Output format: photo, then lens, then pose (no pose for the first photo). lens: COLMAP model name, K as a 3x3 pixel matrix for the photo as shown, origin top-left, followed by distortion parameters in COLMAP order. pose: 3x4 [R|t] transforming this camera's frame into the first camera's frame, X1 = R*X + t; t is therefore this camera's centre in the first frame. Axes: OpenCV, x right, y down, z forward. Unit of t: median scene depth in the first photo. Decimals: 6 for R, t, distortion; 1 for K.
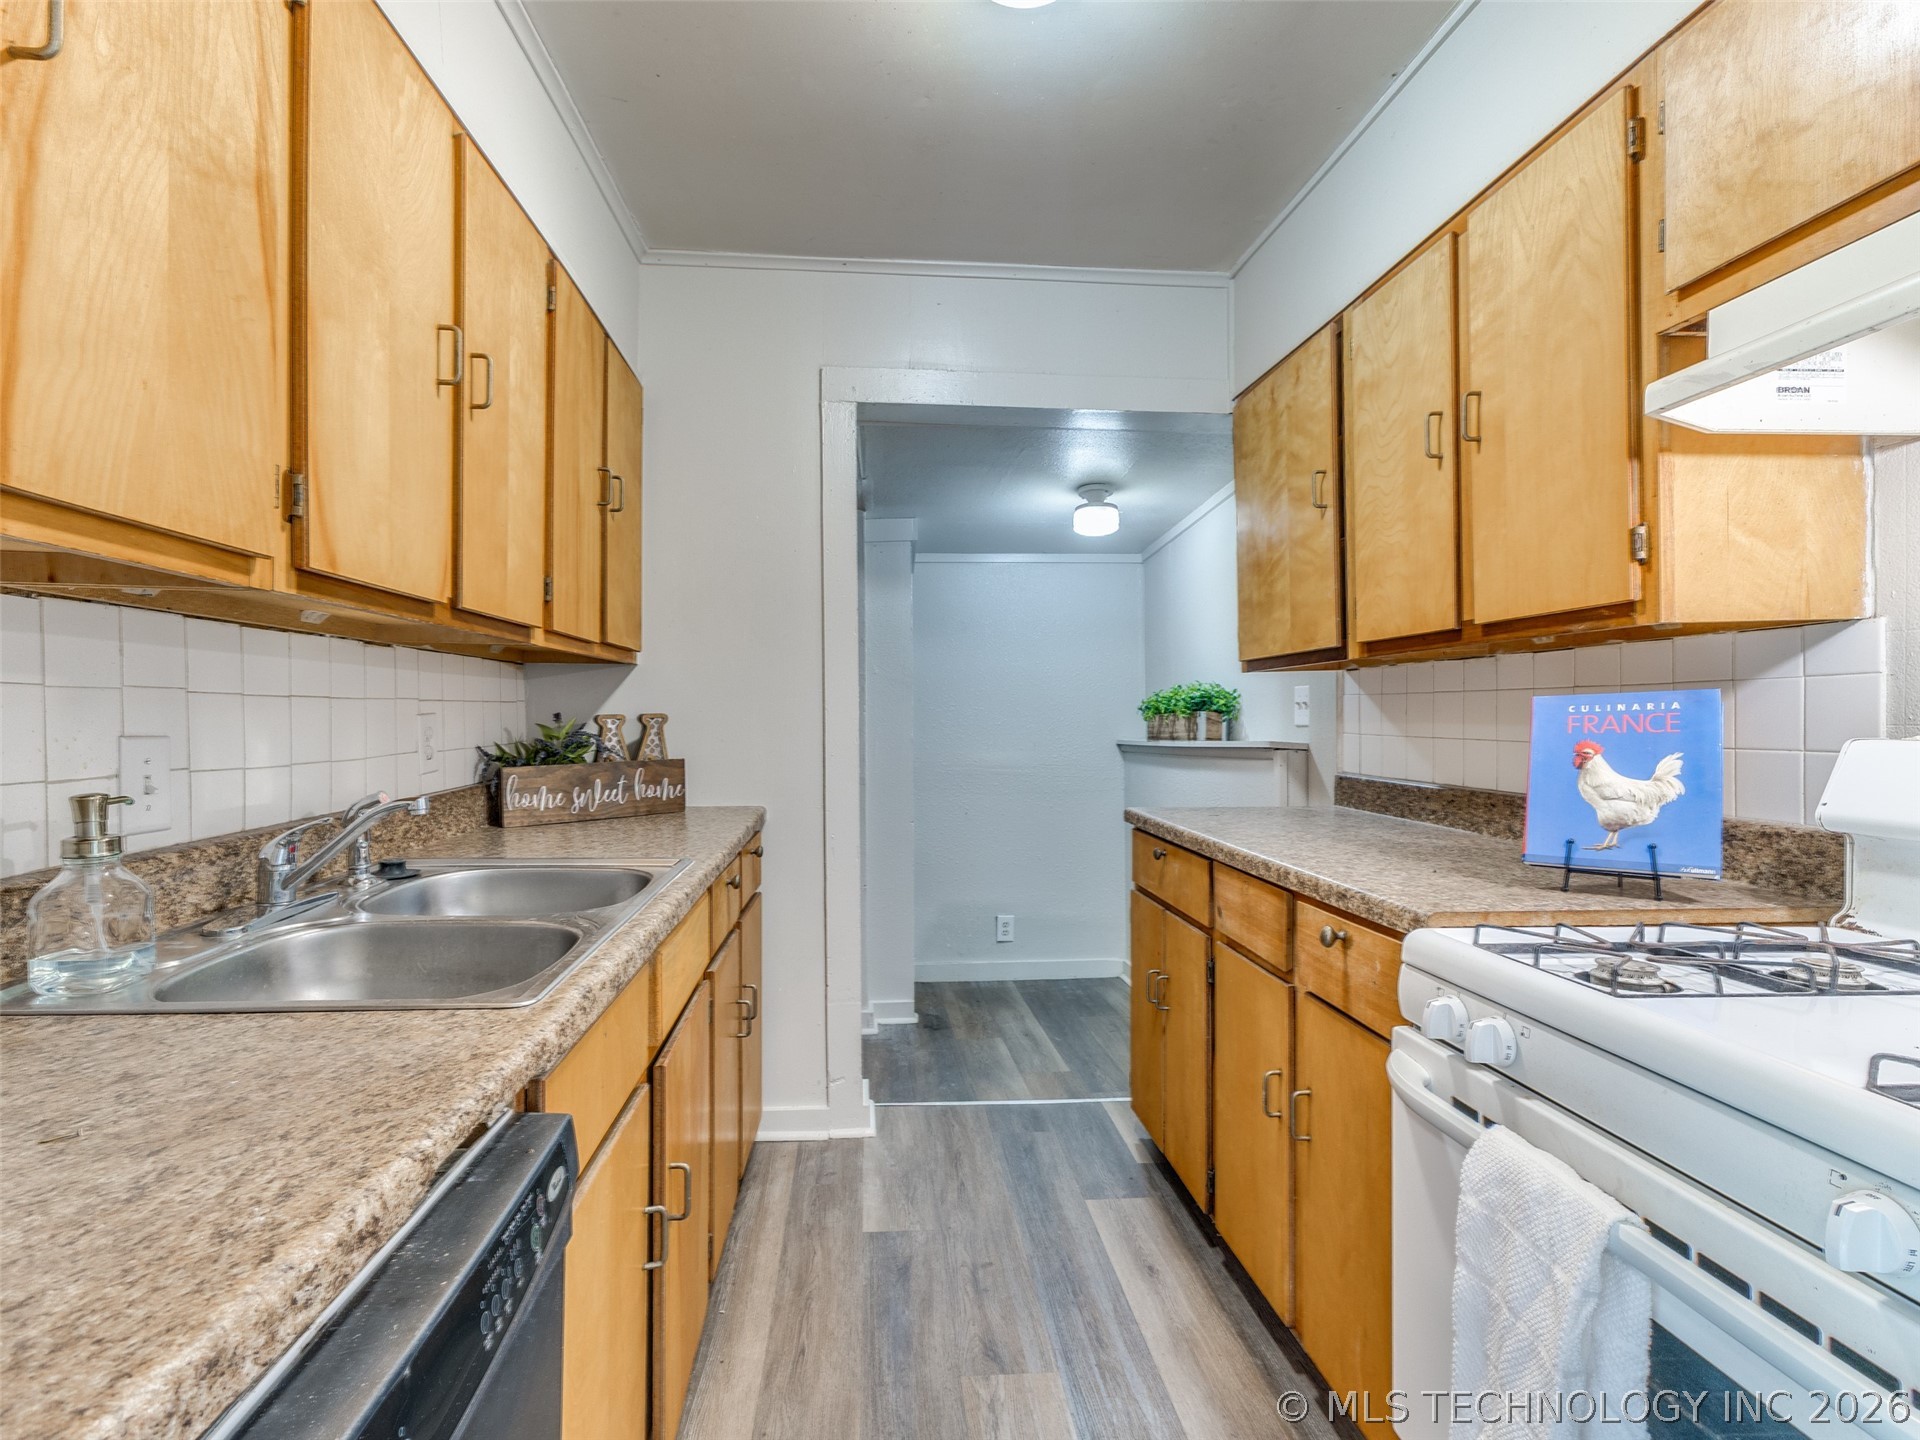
lens RADIAL K [[936.2, 0, 946.4], [0, 936.2, 715.7], [0, 0, 1]] dist [0.009365, -0.001460]
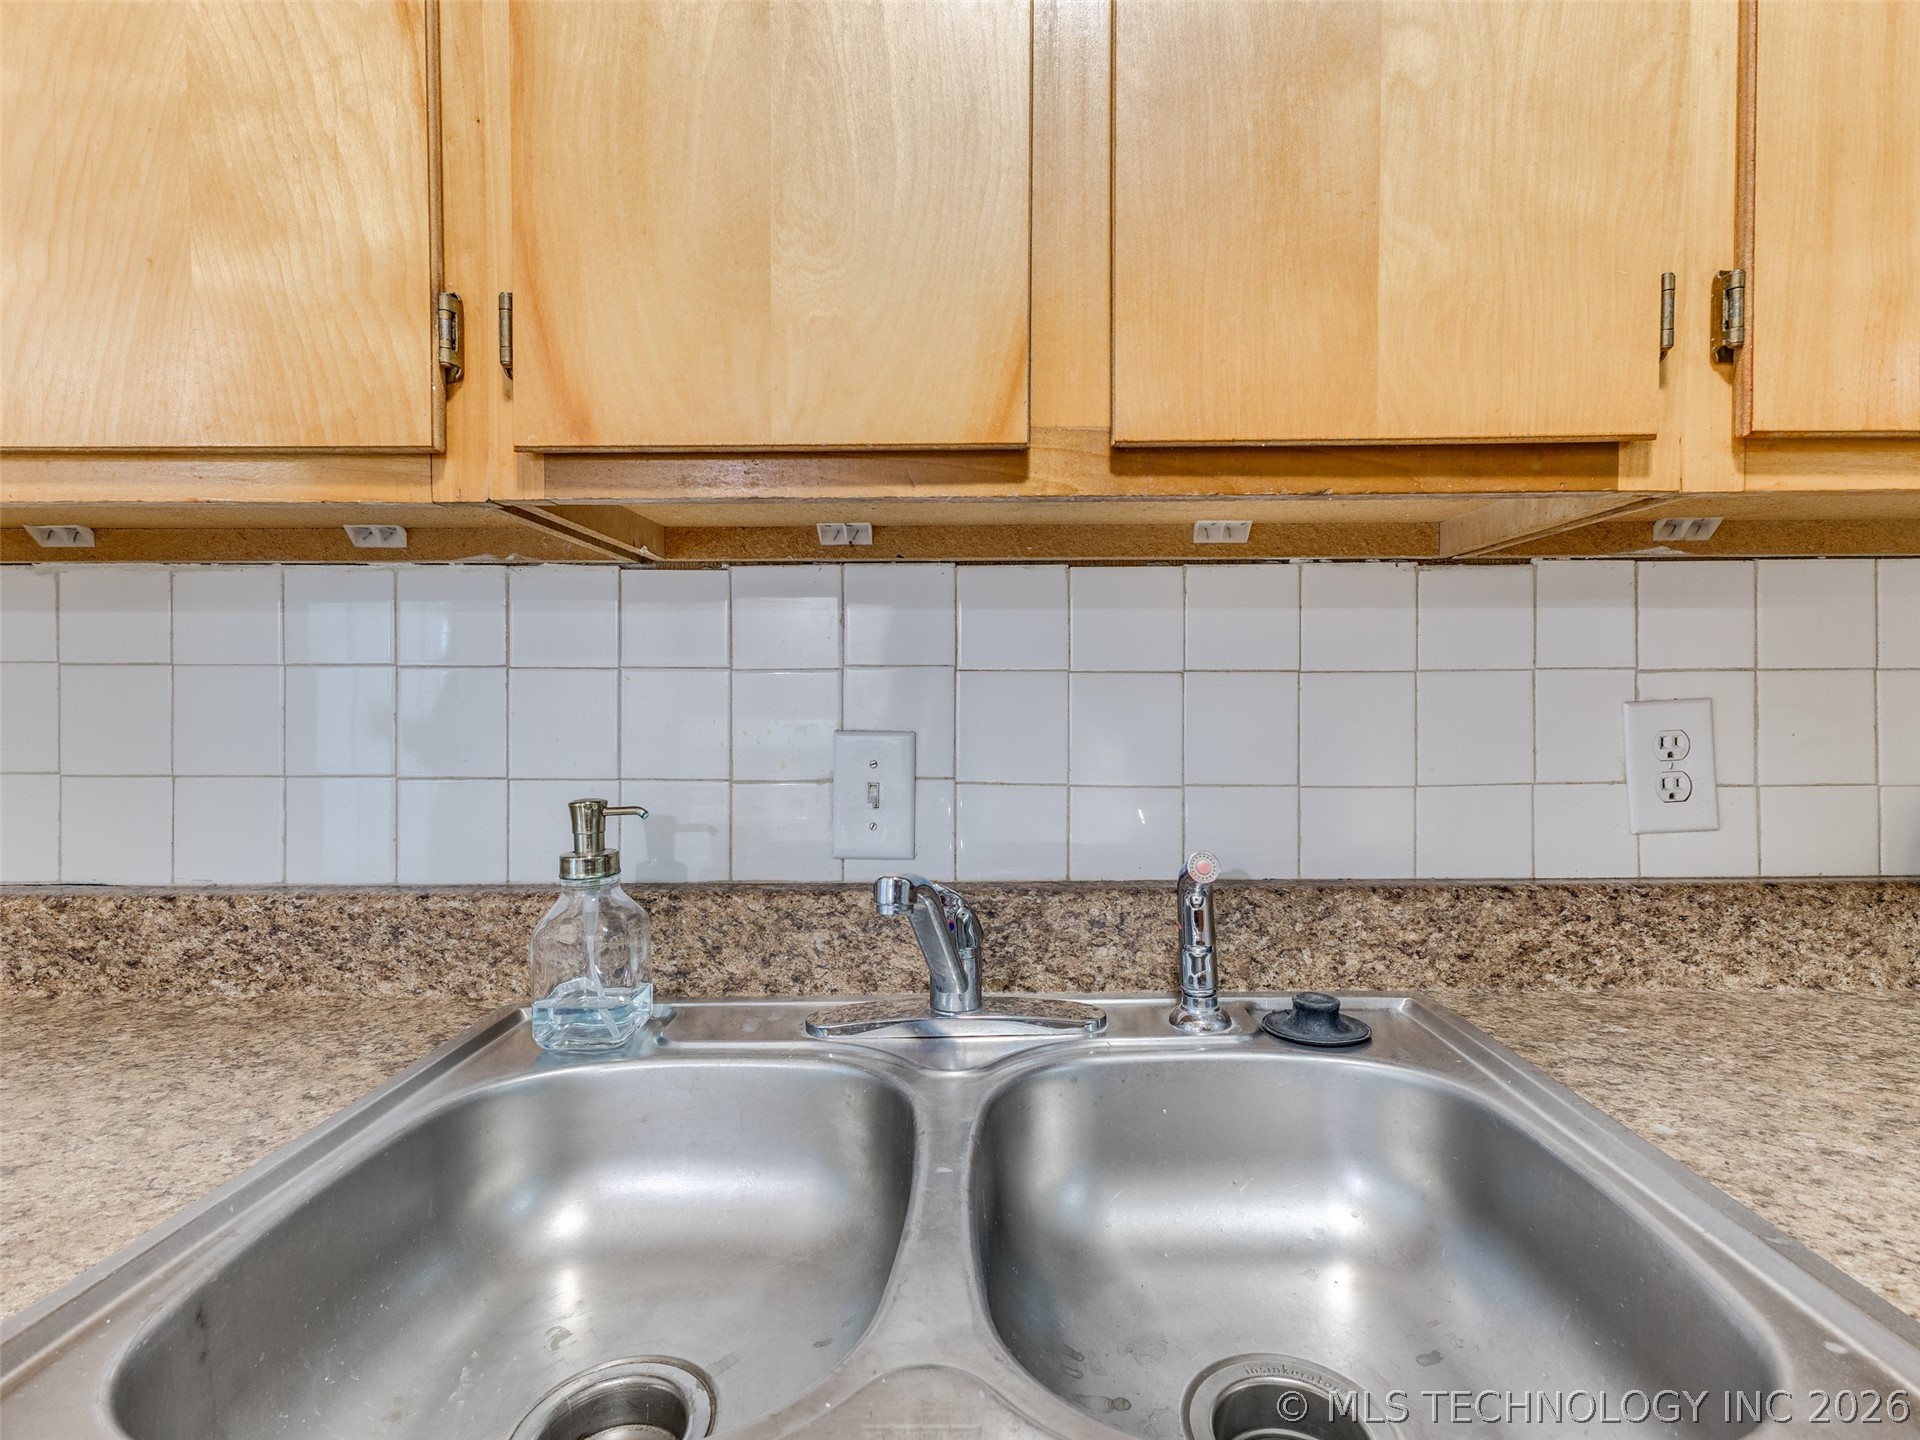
lens RADIAL K [[936.2, 0, 967.1], [0, 936.2, 709.6], [0, 0, 1]] dist [0.009365, -0.001460]
pose [[-0.099821, 0.001903, -0.995004, -0.099376], [0.000125, 0.999998, 0.001900, 0.002703], [0.995005, 0.000066, -0.099821, 1.043460]]
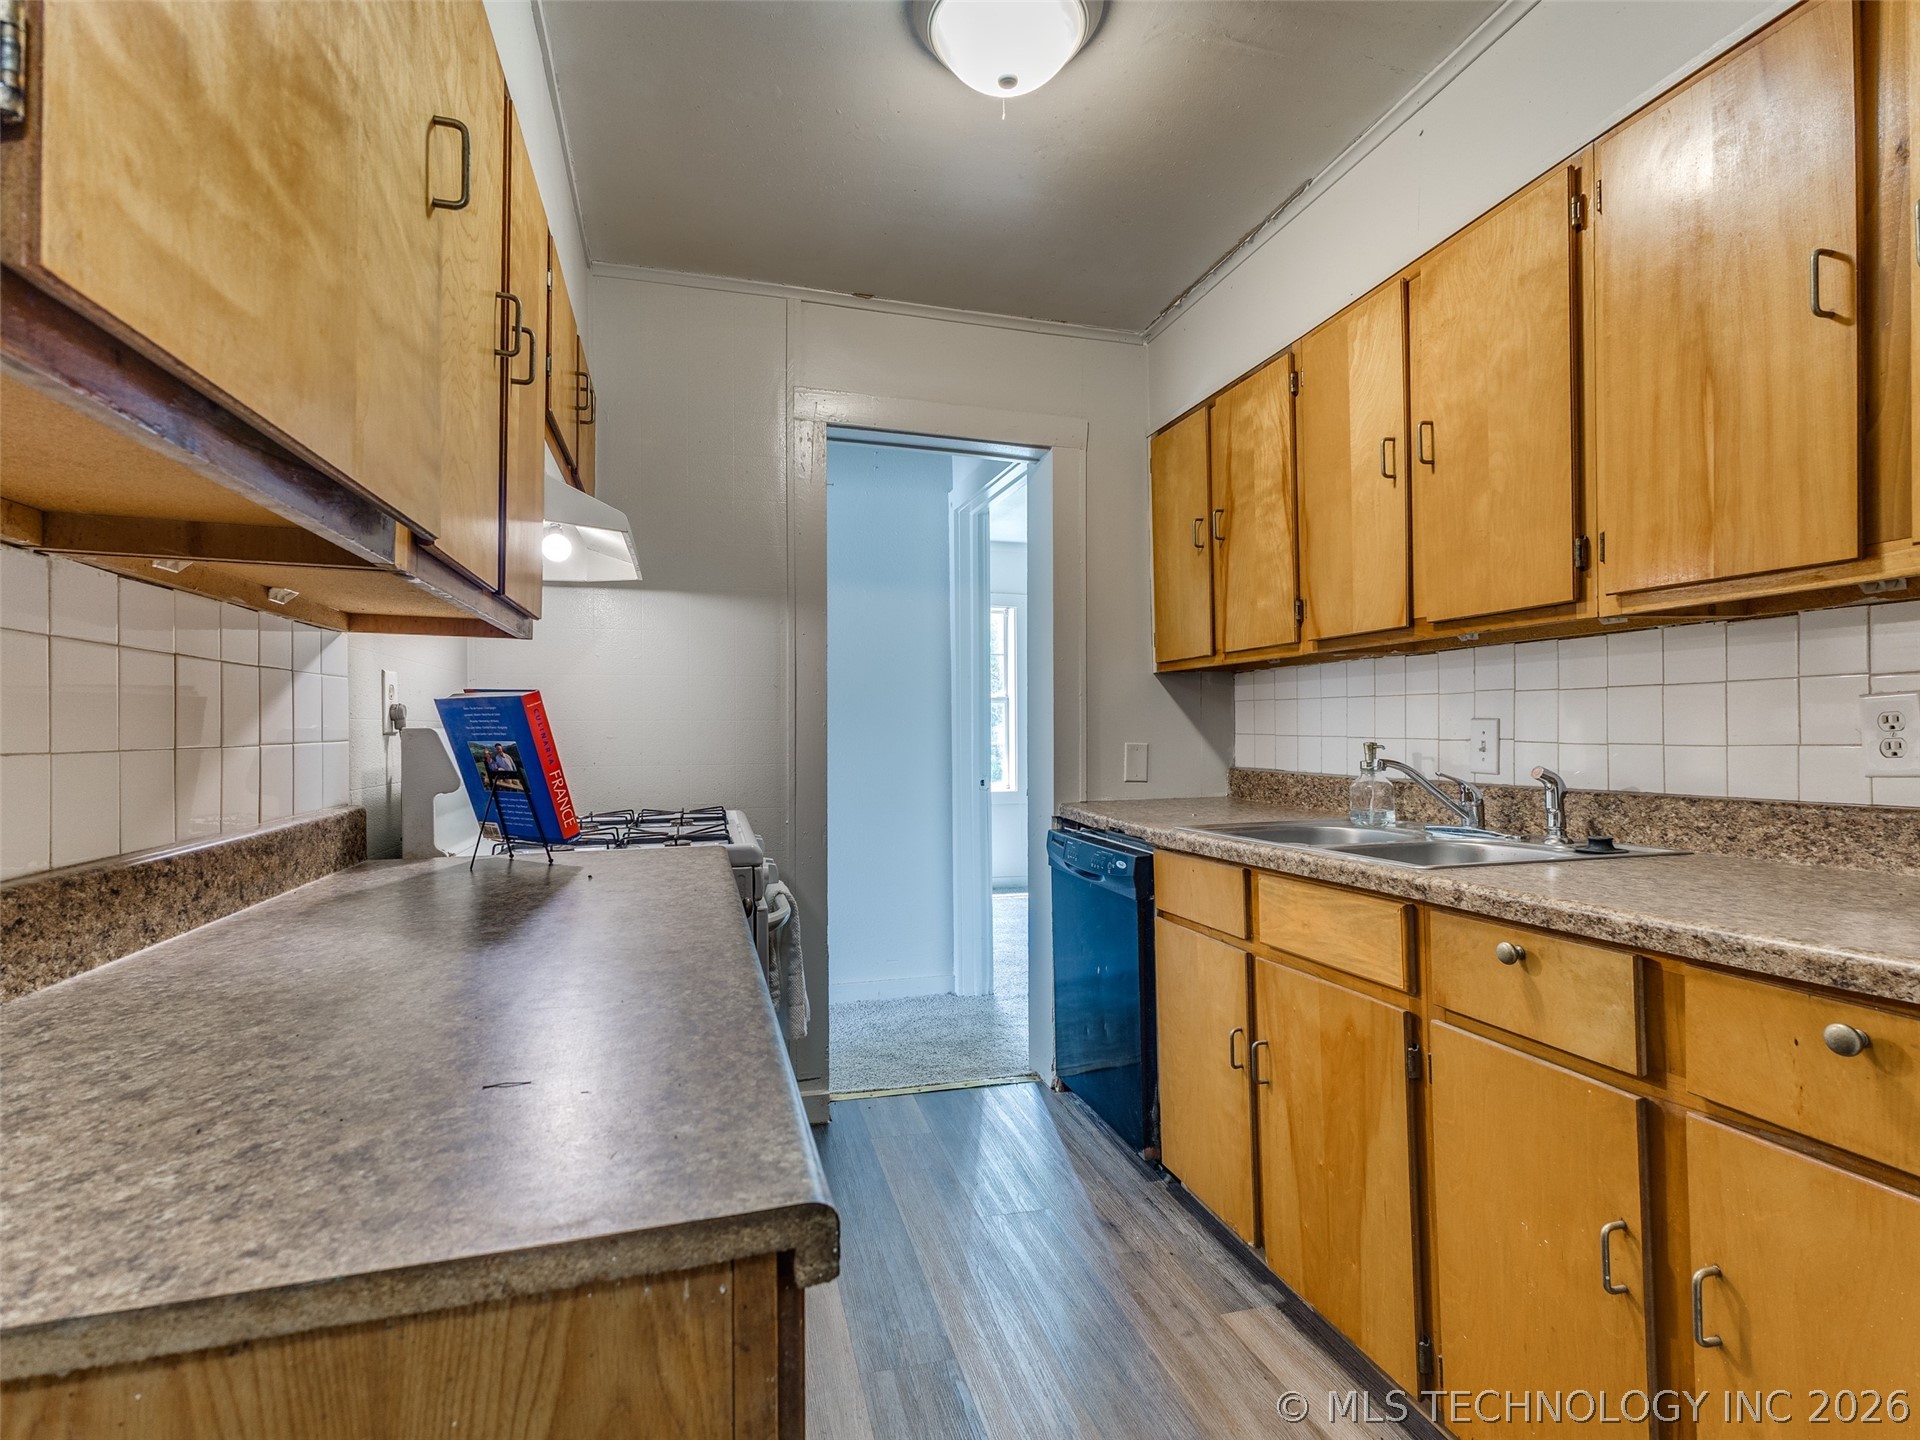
lens RADIAL K [[936.2, 0, 946.7], [0, 936.2, 725.5], [0, 0, 1]] dist [0.009365, -0.001460]
pose [[-0.985483, 0.007648, -0.169601, 0.393846], [0.008206, 0.999963, -0.002589, 0.028115], [0.169575, -0.003944, -0.985509, 2.320254]]
